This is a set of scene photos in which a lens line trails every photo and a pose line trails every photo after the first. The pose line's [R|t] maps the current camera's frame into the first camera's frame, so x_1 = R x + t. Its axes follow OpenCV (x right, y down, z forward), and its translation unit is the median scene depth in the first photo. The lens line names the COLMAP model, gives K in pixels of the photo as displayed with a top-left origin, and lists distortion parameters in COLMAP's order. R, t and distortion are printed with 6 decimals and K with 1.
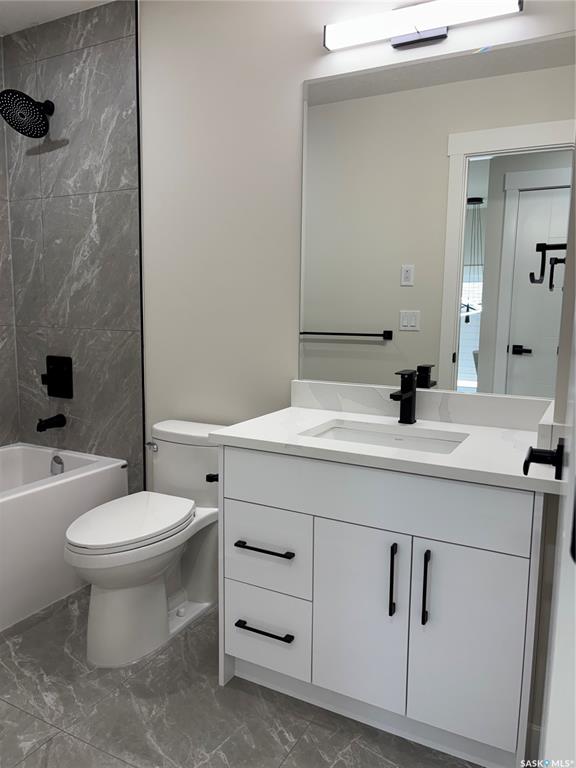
lens RADIAL K [[581.0, 0, 284.7], [0, 581.0, 389.5], [0, 0, 1]] dist [0.052418, -0.065853]
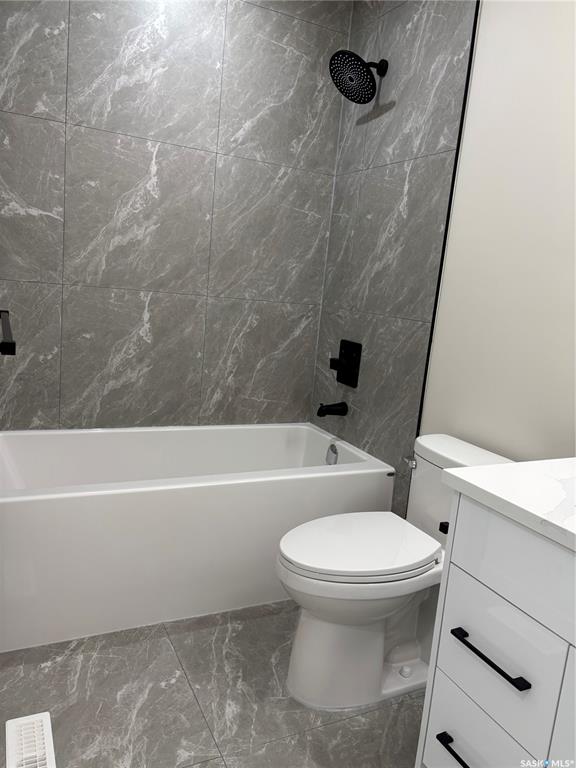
lens RADIAL K [[581.0, 0, 285.5], [0, 581.0, 388.0], [0, 0, 1]] dist [0.052418, -0.065853]
pose [[0.808386, 0.164093, -0.565319, 0.072966], [-0.154454, 0.985840, 0.065294, -0.029907], [0.568029, 0.034533, 0.822284, 0.193912]]
